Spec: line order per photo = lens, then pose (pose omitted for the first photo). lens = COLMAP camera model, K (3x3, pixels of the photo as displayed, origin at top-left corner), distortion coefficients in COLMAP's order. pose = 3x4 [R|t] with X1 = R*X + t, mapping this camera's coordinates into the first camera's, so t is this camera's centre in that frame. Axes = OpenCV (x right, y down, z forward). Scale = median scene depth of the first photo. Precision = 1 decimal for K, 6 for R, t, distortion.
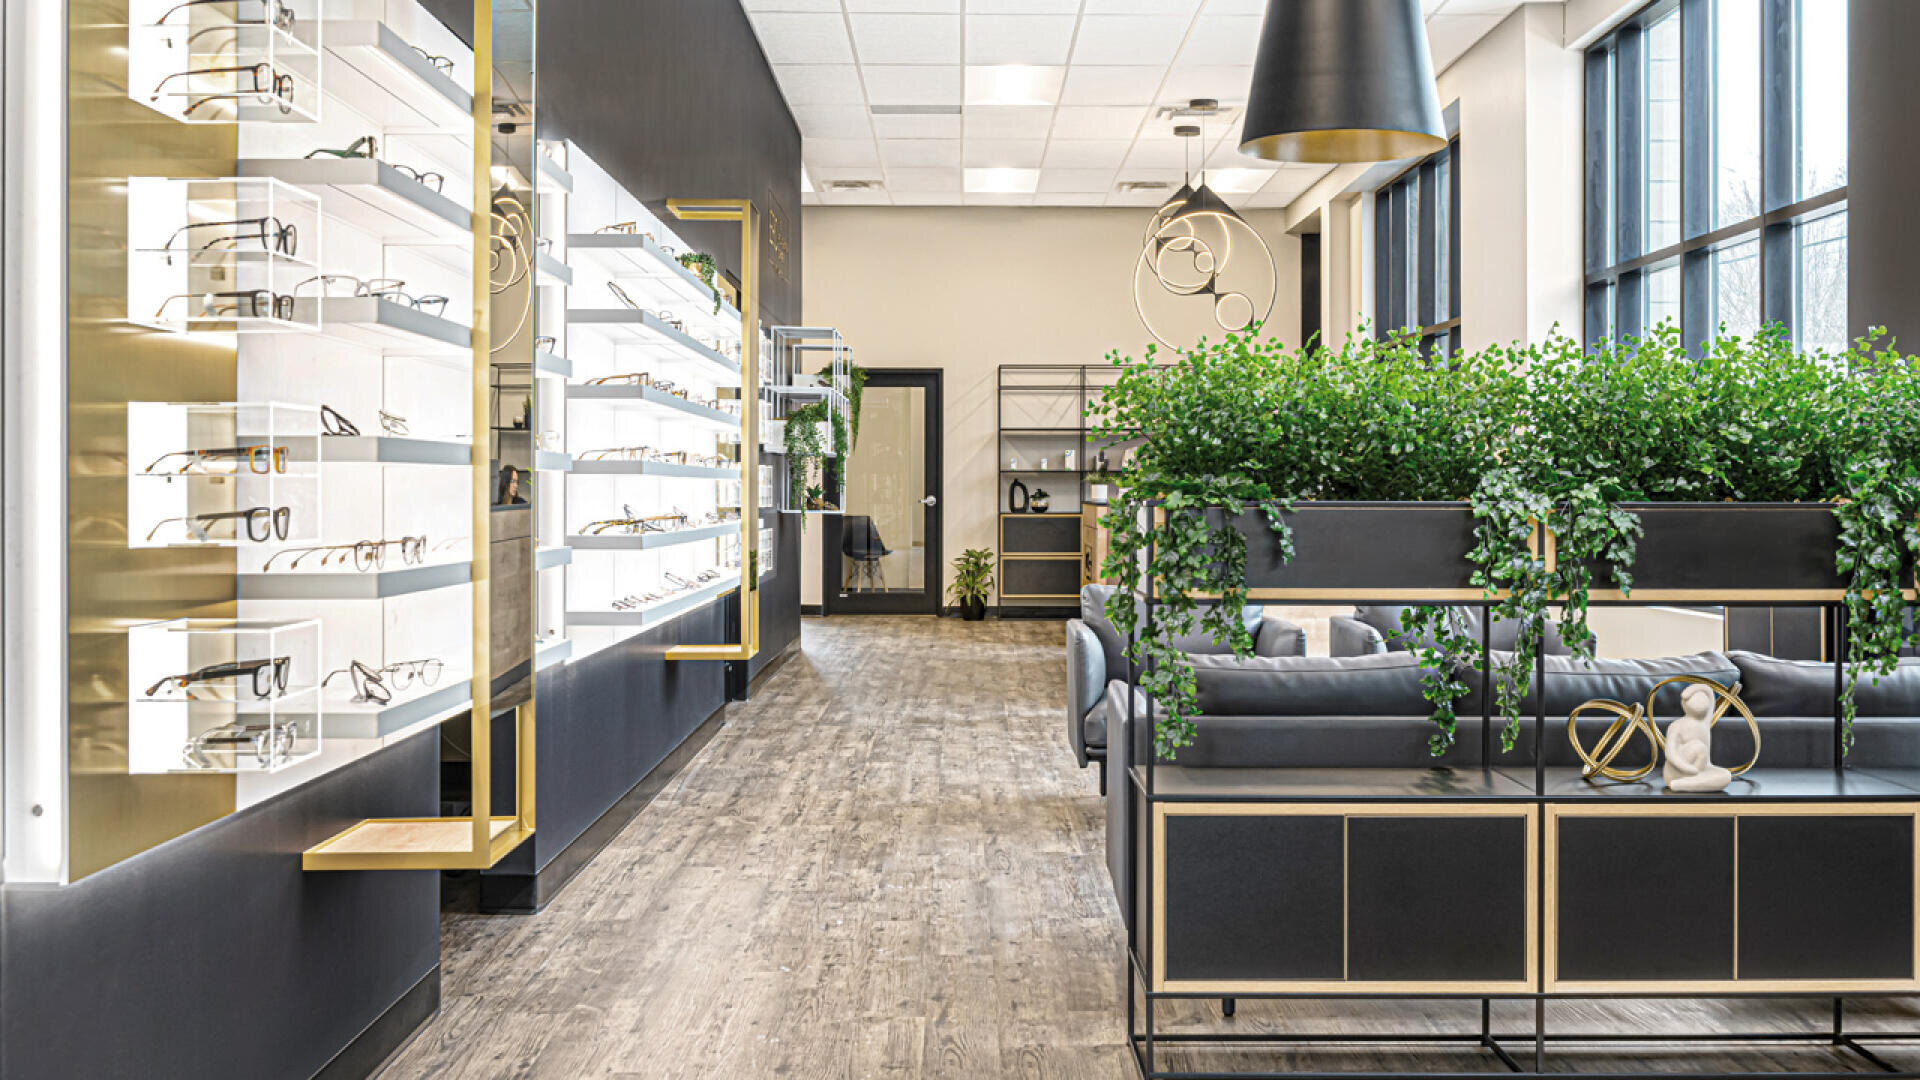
lens RADIAL K [[1712.7, 0, 960.0], [0, 1712.7, 540.0], [0, 0, 1]] dist [0.042193, 0.001854]
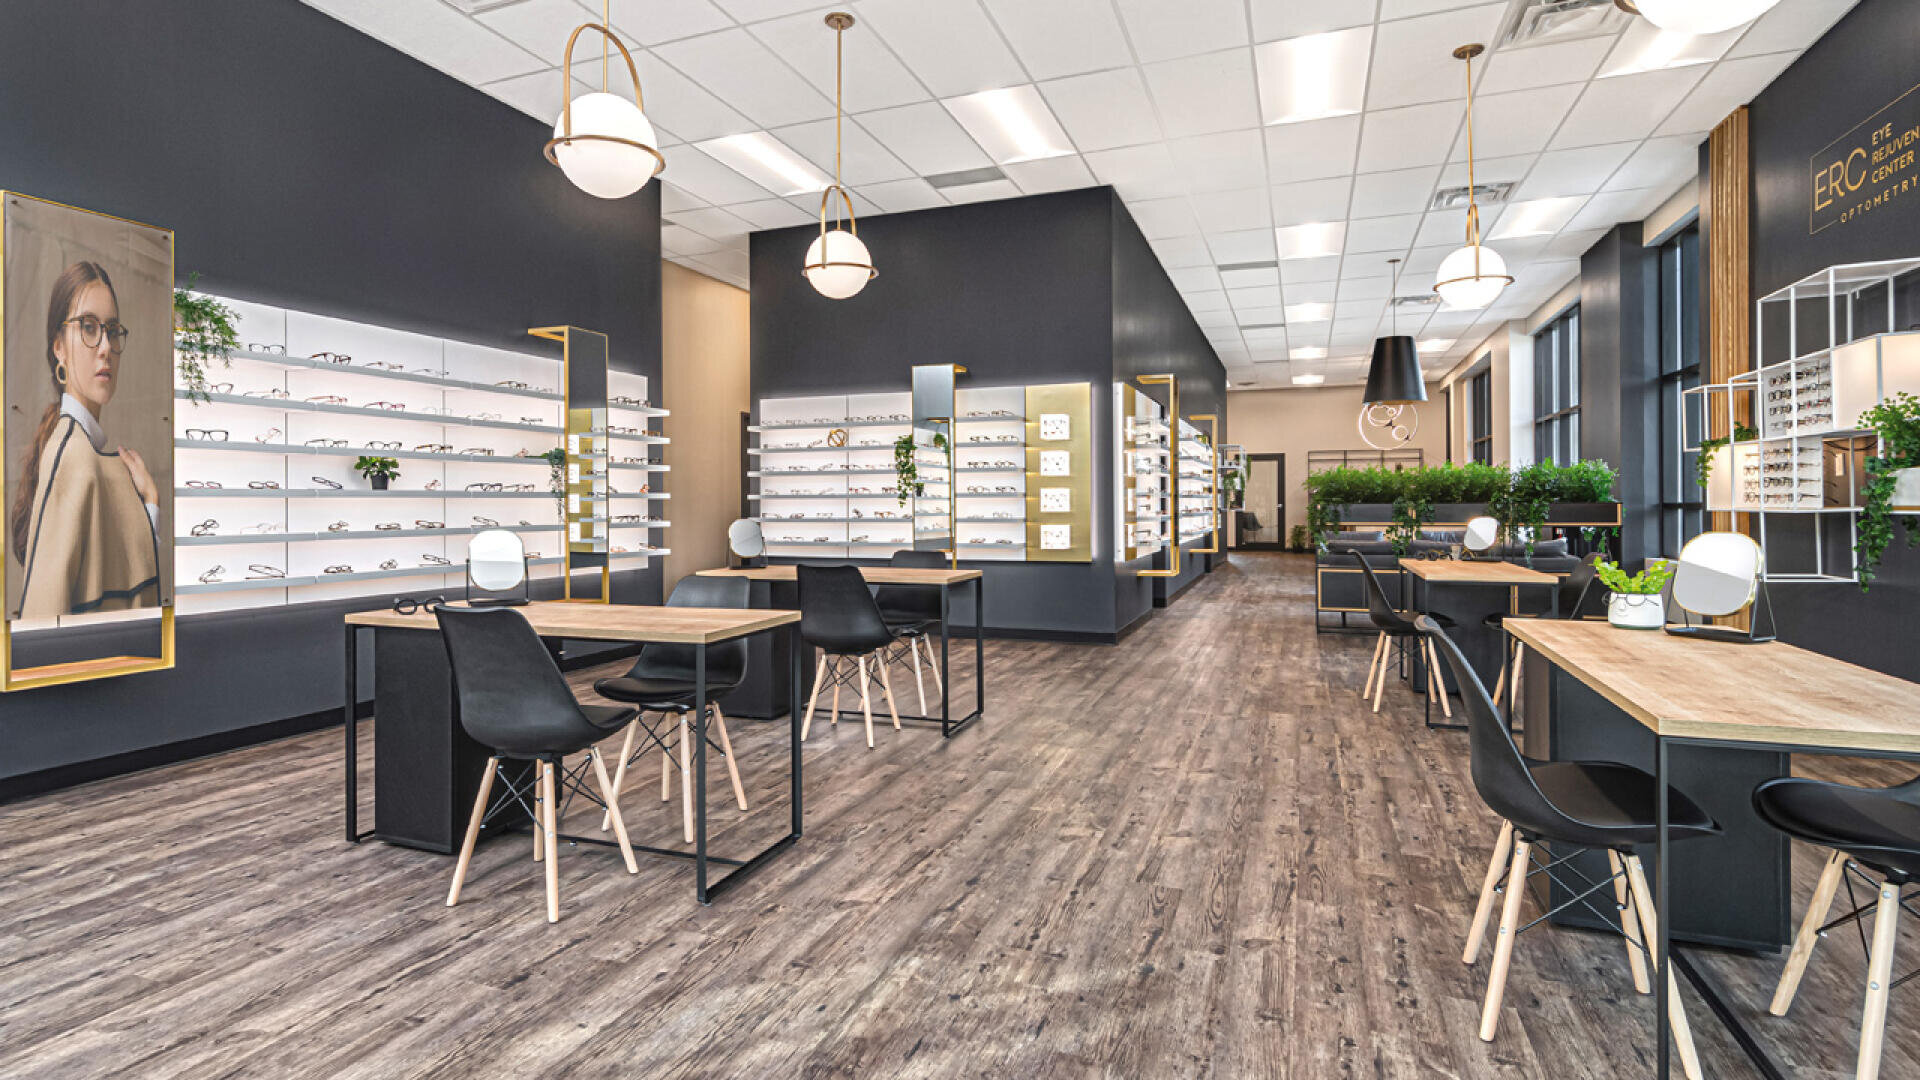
lens RADIAL K [[891.3, 0, 955.1], [0, 891.3, 500.3], [0, 0, 1]] dist [0.001260, 0.000025]
pose [[0.929508, -0.006578, -0.368743, 0.031710], [-0.005329, 0.999497, -0.031263, 0.017238], [0.368763, 0.031024, 0.929006, -0.554067]]
